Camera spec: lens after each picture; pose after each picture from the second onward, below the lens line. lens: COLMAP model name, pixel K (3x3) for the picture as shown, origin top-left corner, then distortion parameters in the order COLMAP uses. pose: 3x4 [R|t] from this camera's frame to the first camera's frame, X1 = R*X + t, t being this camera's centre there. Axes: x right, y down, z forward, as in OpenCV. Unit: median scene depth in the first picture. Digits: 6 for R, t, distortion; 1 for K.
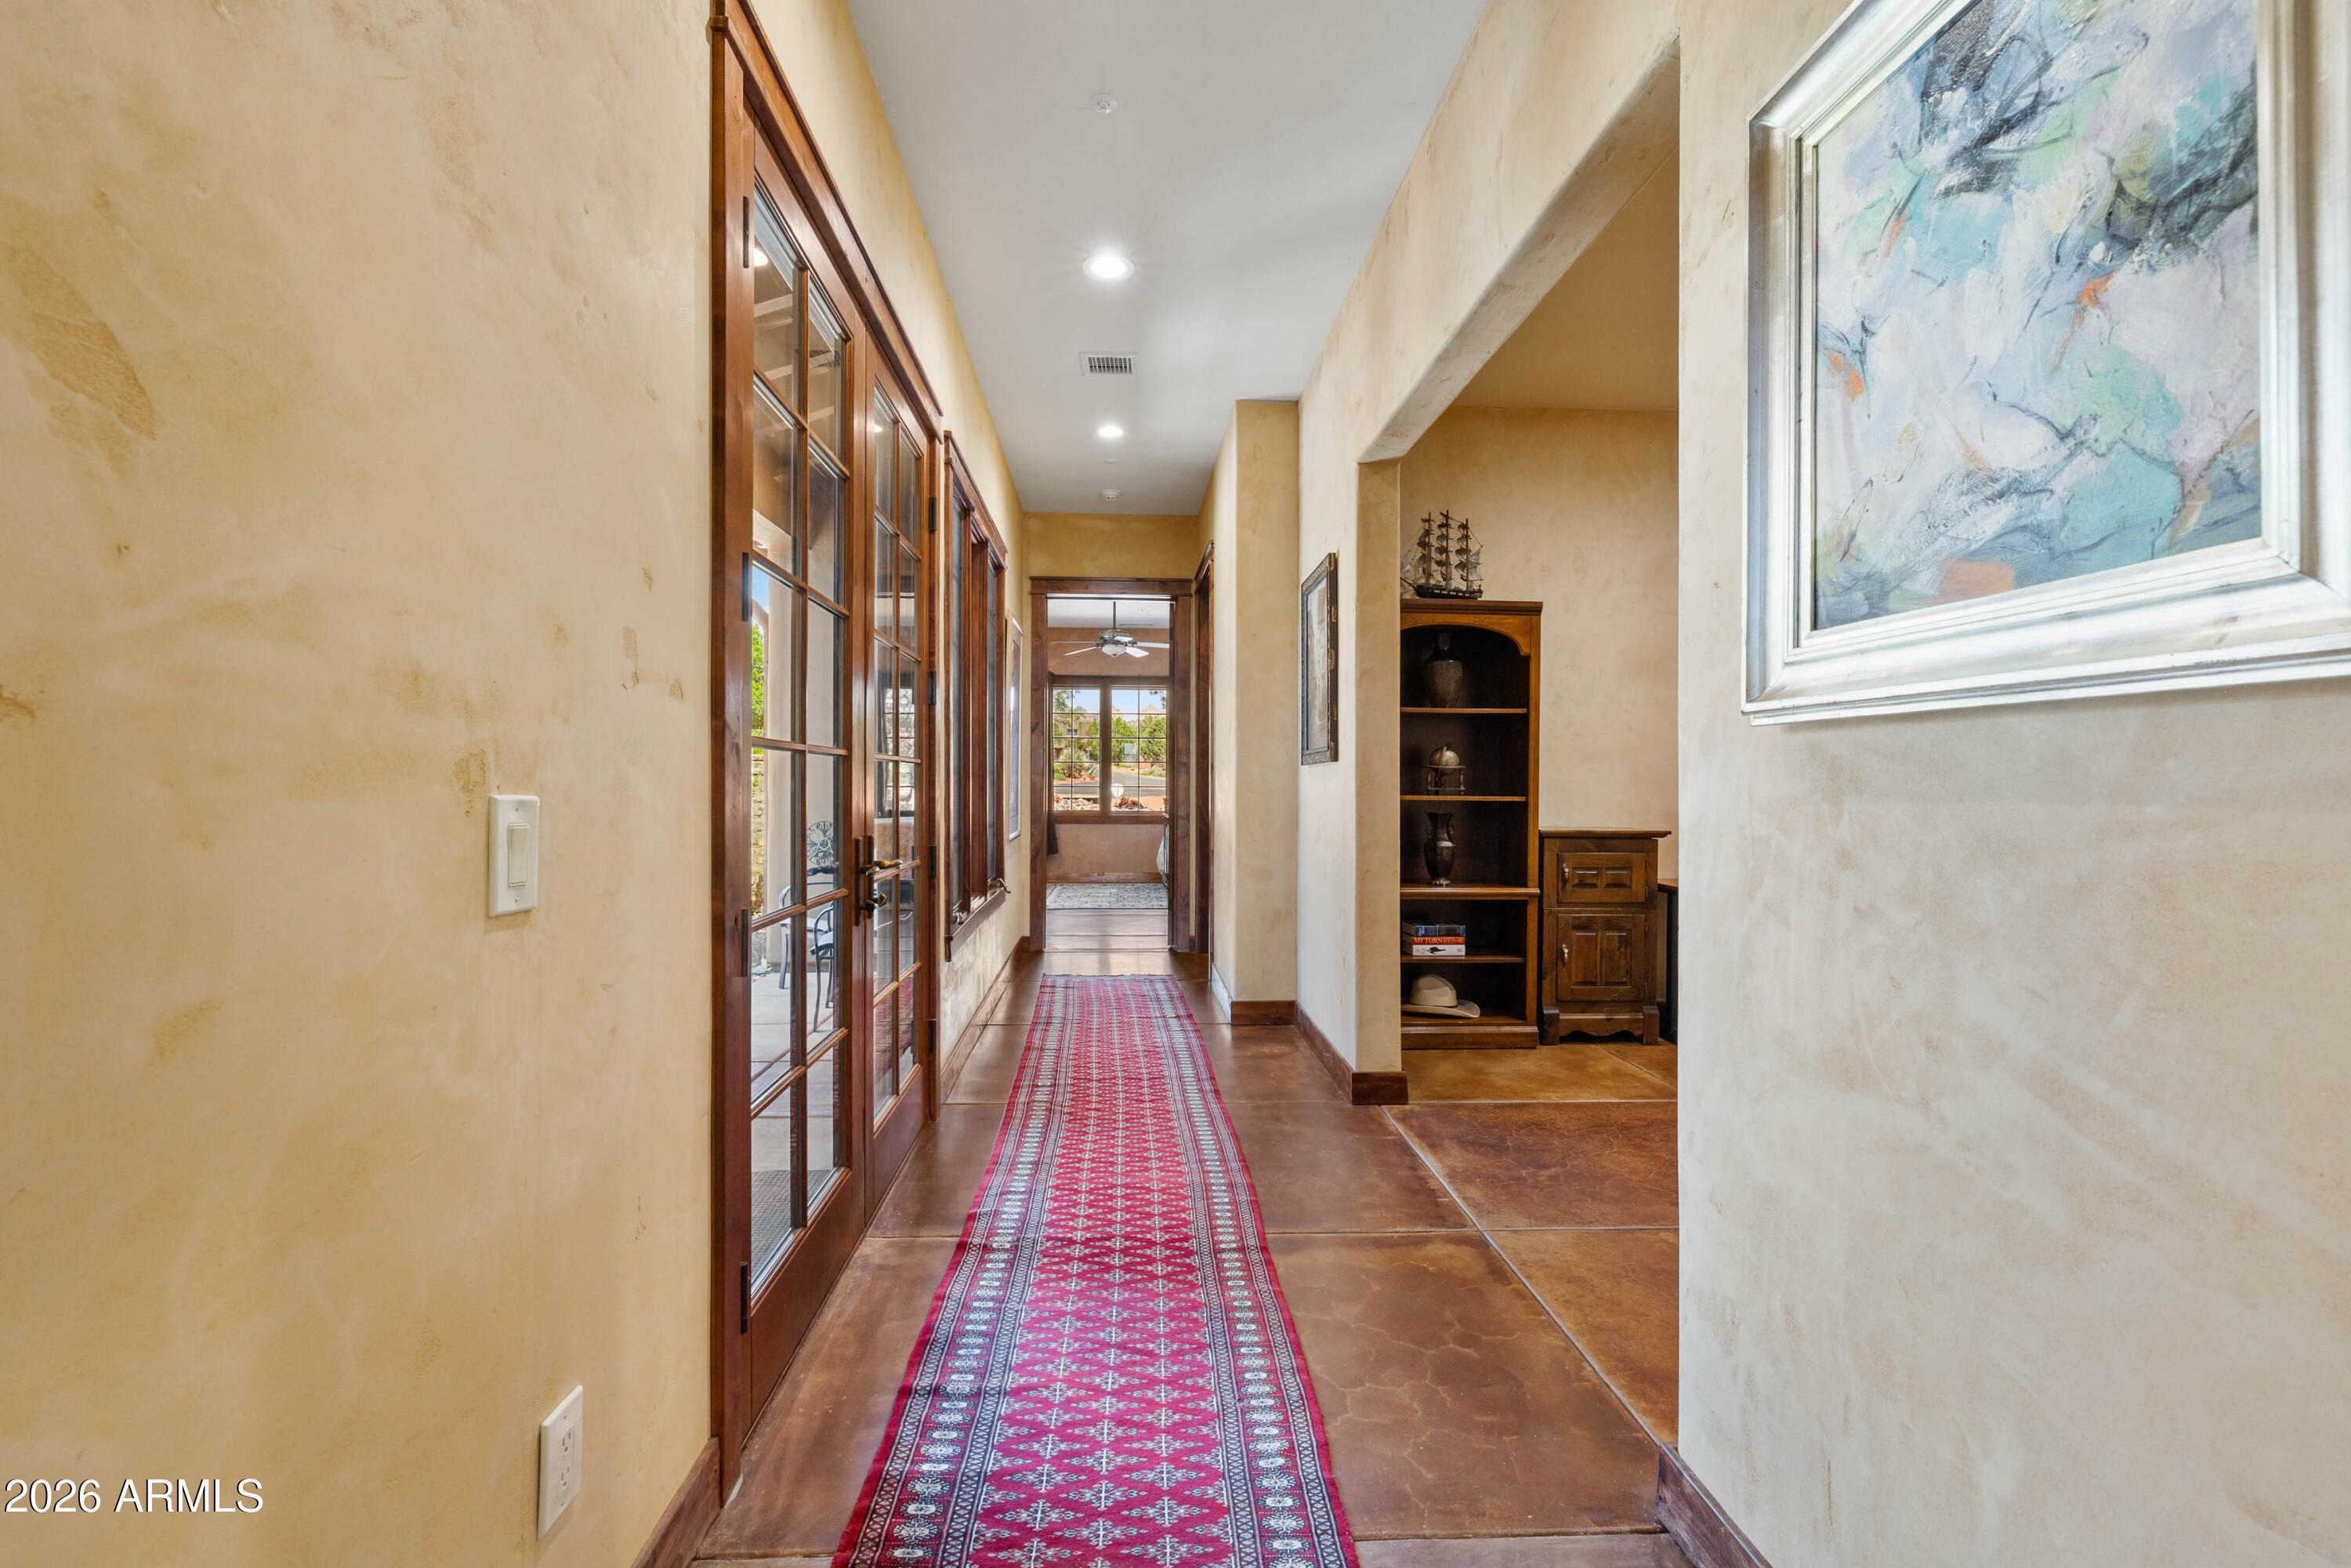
lens RADIAL K [[1034.6, 0, 1176.9], [0, 1034.6, 786.5], [0, 0, 1]] dist [-0.005476, 0.002876]
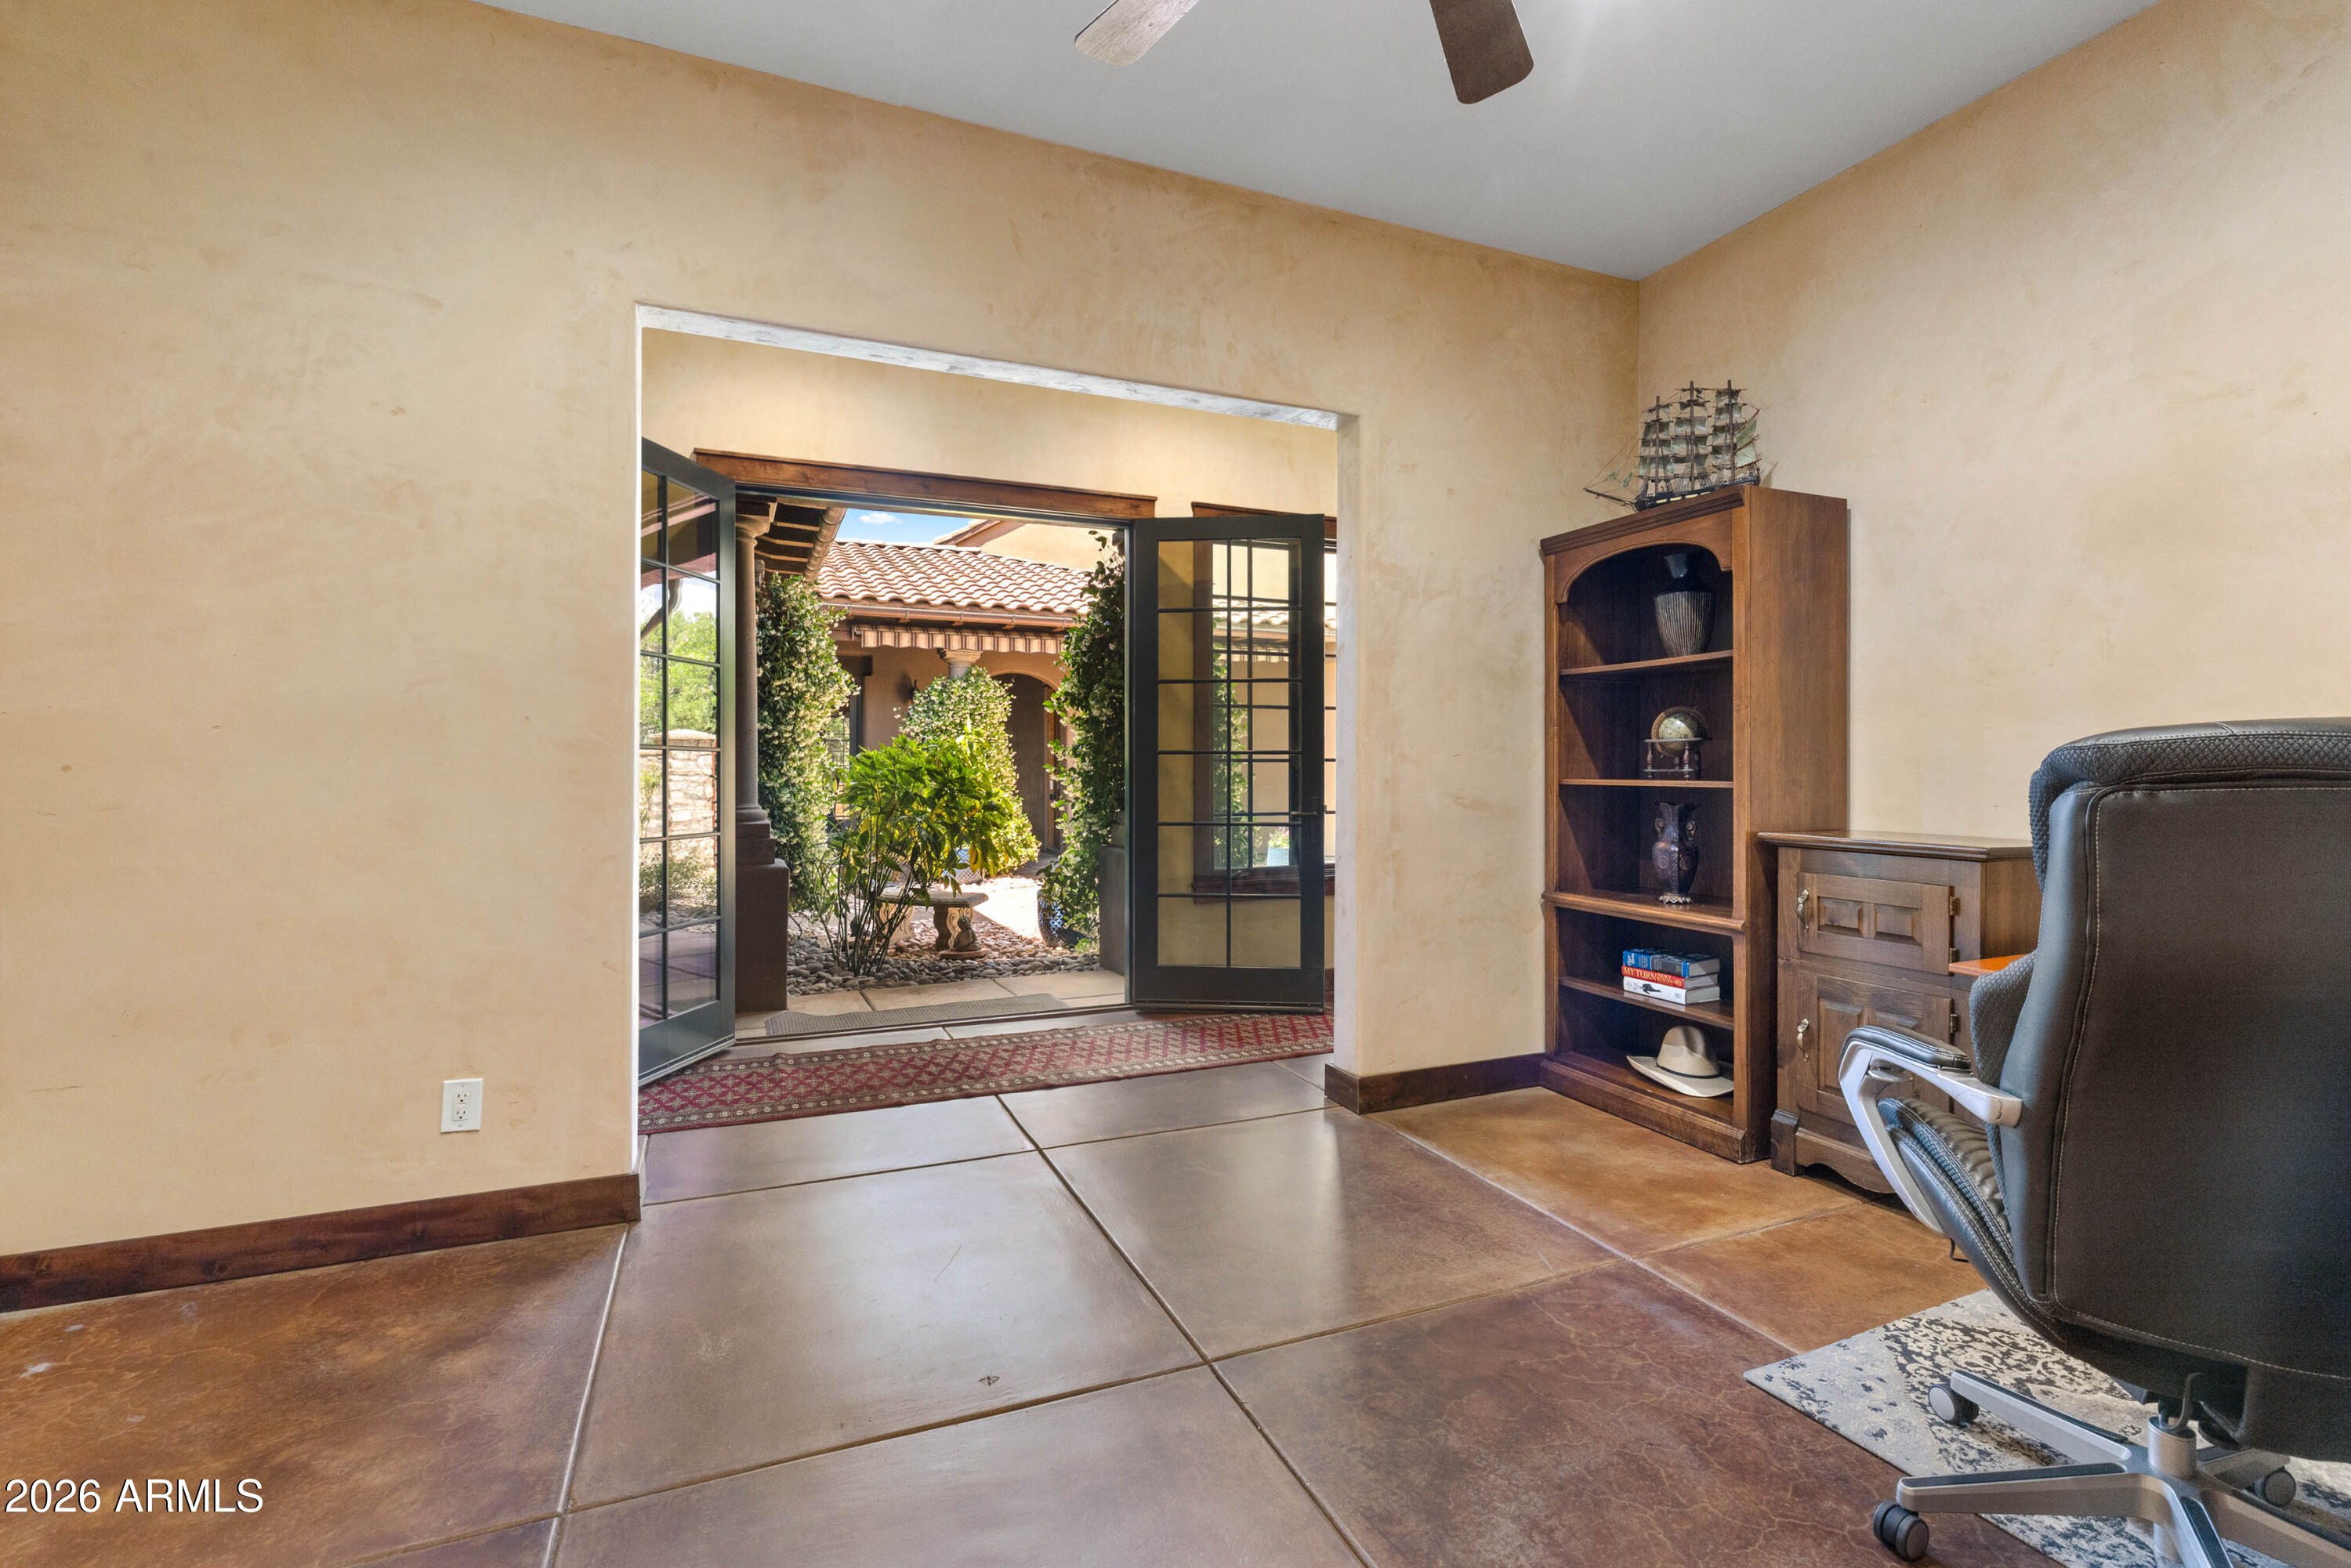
lens RADIAL K [[1034.6, 0, 1180.4], [0, 1034.6, 778.6], [0, 0, 1]] dist [-0.005476, 0.002876]
pose [[0.338705, -0.000073, -0.940893, 0.897923], [0.004946, 0.999986, 0.001703, 0.004871], [0.940880, -0.005231, 0.338700, 0.468084]]
